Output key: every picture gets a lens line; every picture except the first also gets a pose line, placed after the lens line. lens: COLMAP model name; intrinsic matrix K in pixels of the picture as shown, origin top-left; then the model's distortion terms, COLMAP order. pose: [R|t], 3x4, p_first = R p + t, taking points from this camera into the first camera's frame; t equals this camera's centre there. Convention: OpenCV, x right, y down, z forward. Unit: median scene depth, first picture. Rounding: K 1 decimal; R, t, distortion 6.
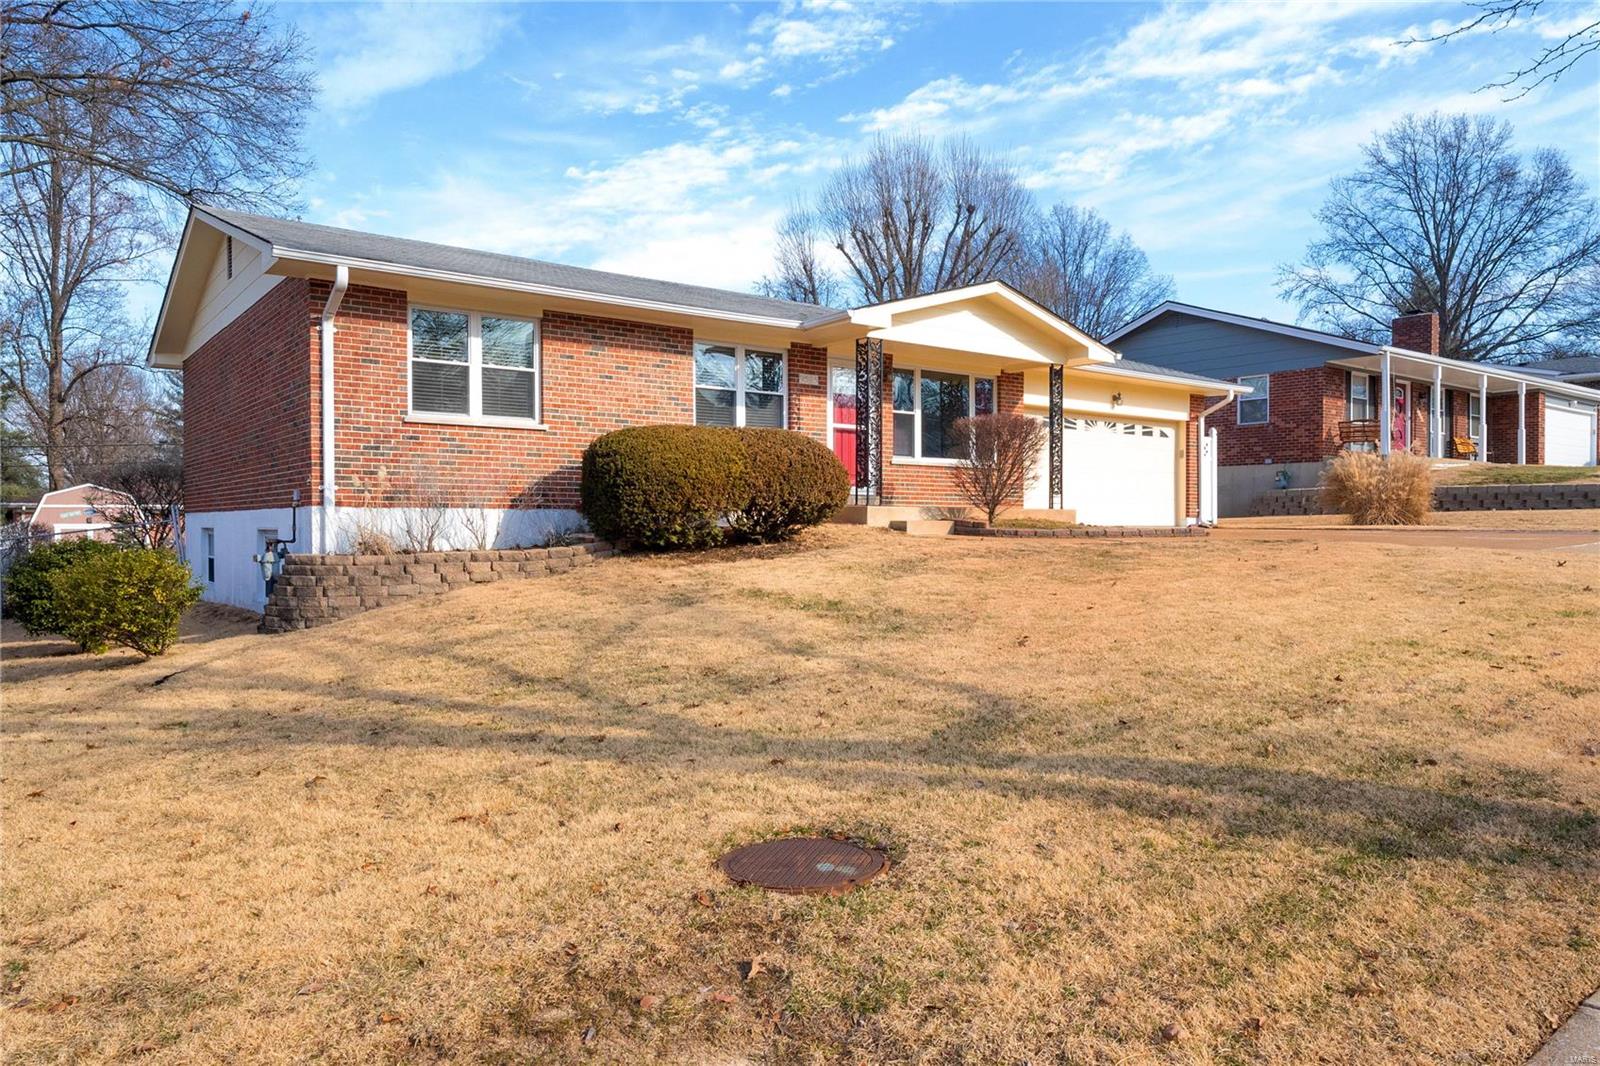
lens RADIAL K [[1091.1, 0, 800.0], [0, 1091.1, 533.0], [0, 0, 1]] dist [0.007005, 0.001138]
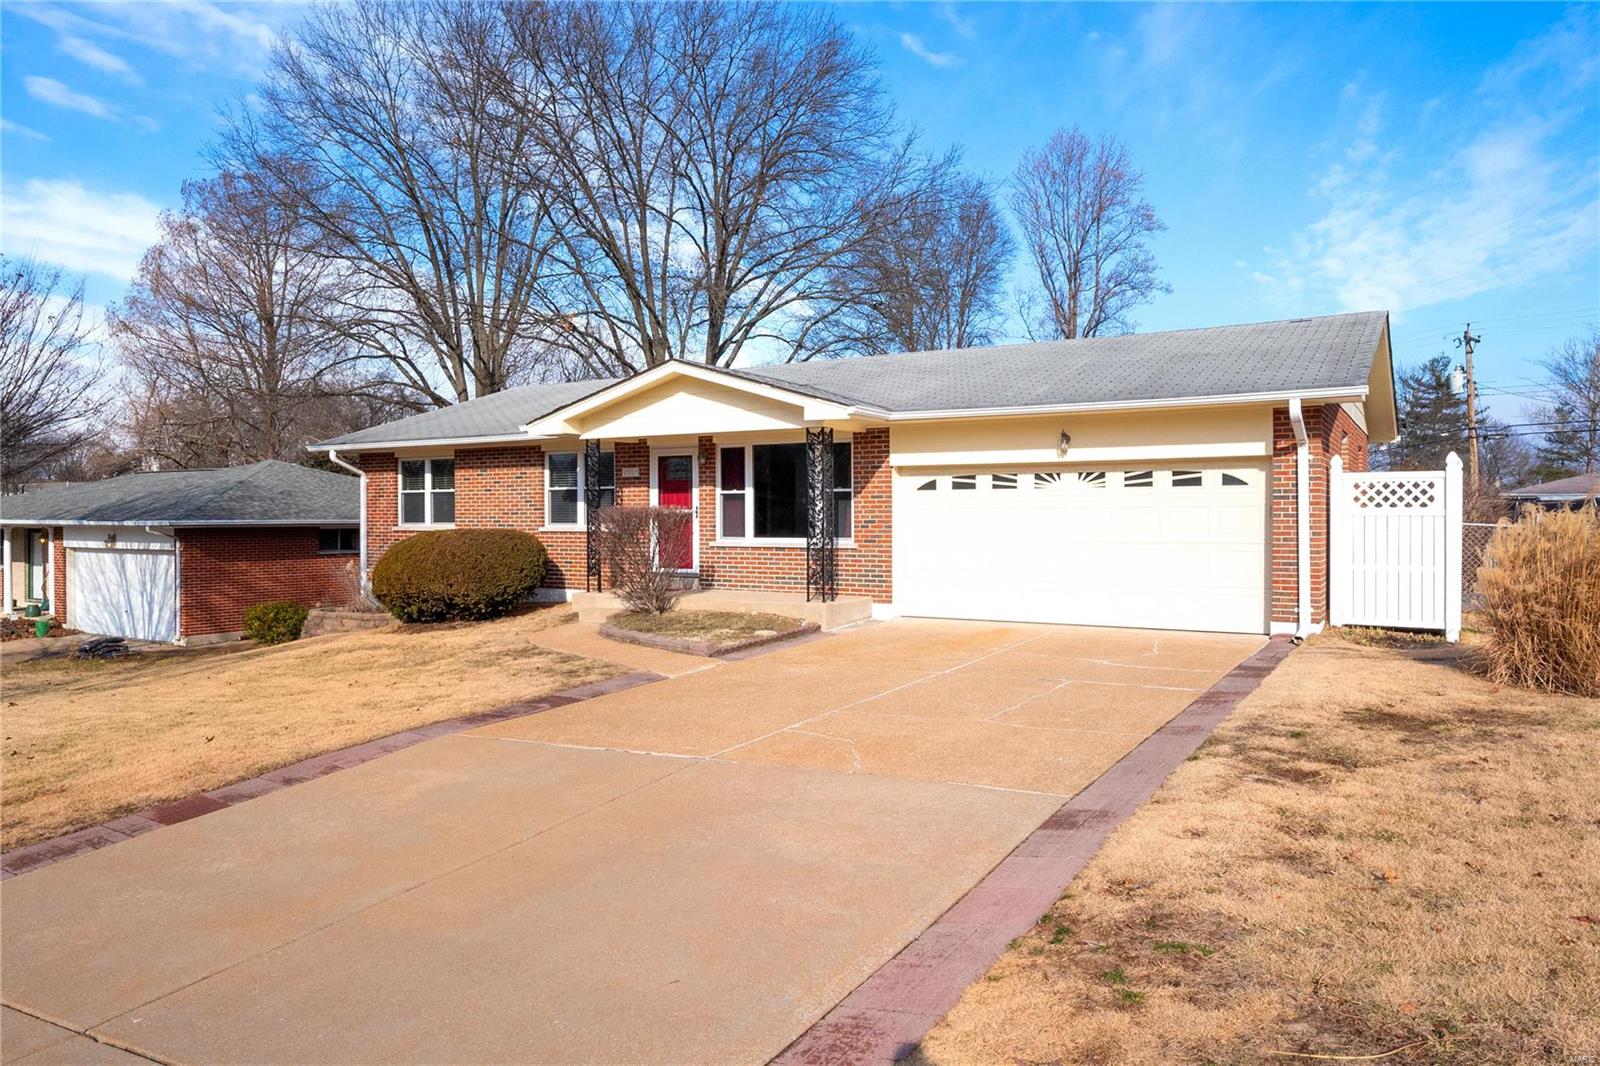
lens RADIAL K [[1025.9, 0, 800.0], [0, 1025.9, 533.0], [0, 0, 1]] dist [0.003236, 0.000746]
pose [[0.392175, 0.012358, -0.919808, 0.957433], [0.000595, 0.999906, 0.013688, -0.086528], [0.919890, -0.005915, 0.392131, 0.693546]]
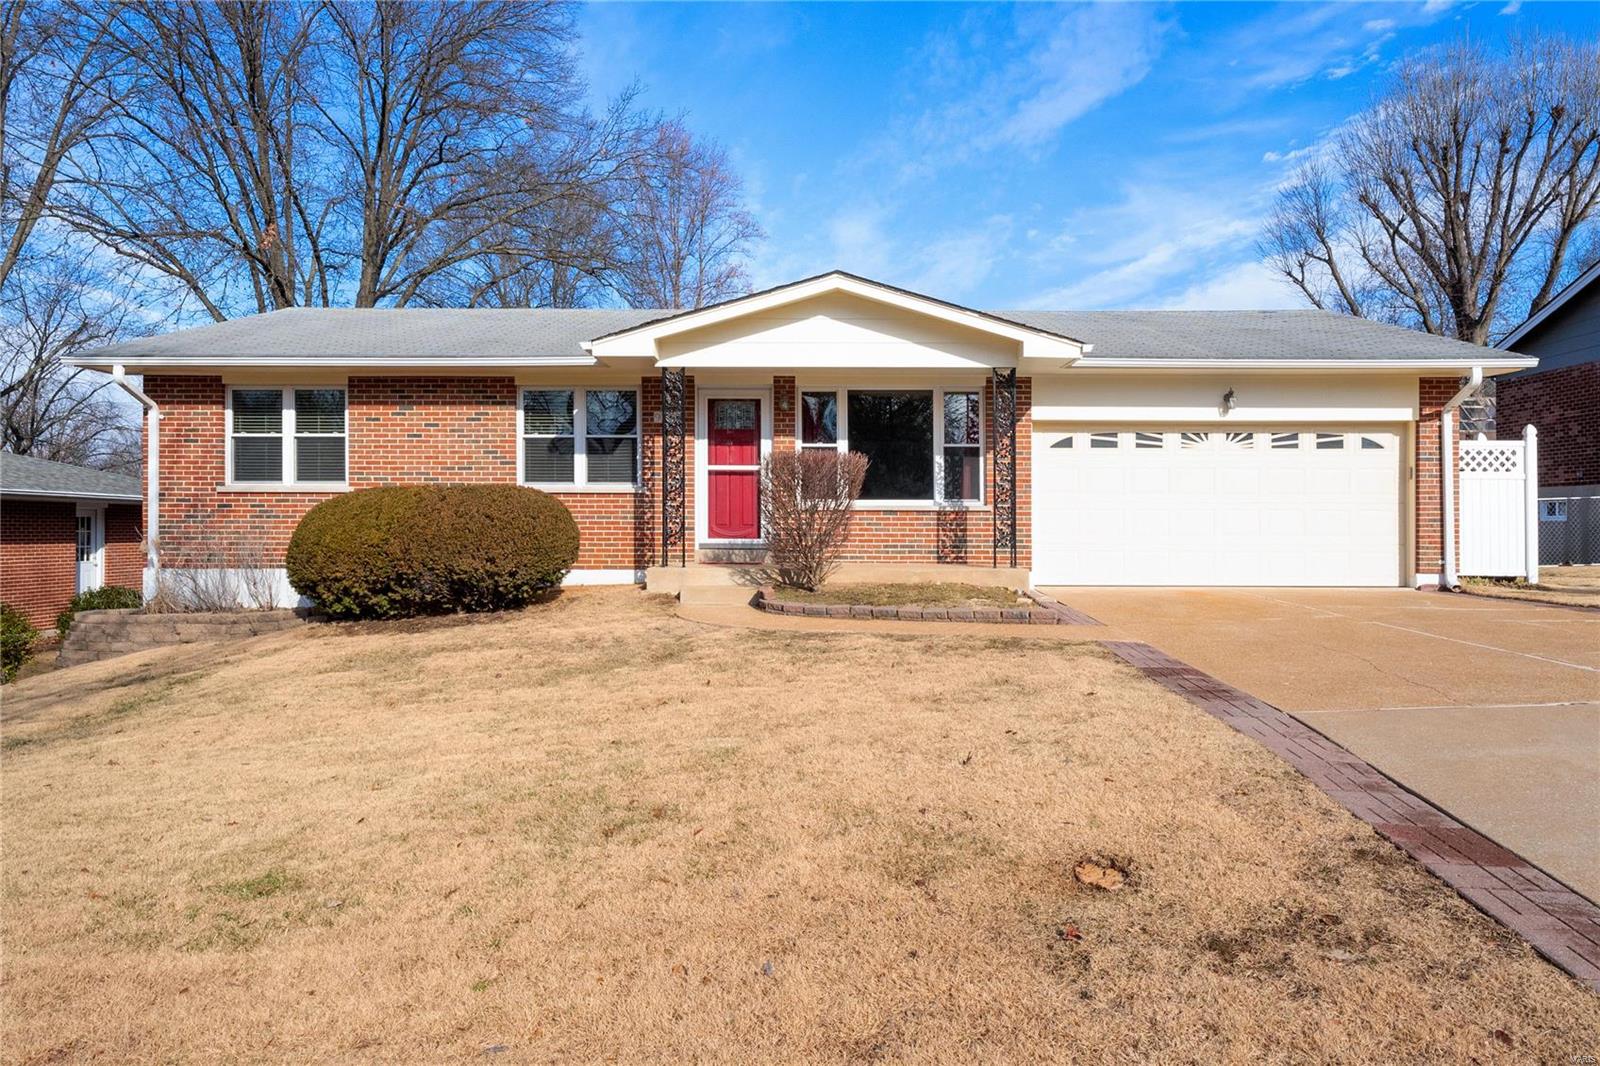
lens RADIAL K [[1025.9, 0, 800.0], [0, 1025.9, 533.0], [0, 0, 1]] dist [0.003236, 0.000746]
pose [[0.788234, 0.009359, -0.615305, 0.552912], [-0.004353, 0.999944, 0.009632, -0.052446], [0.615361, -0.004914, 0.788230, 0.386950]]
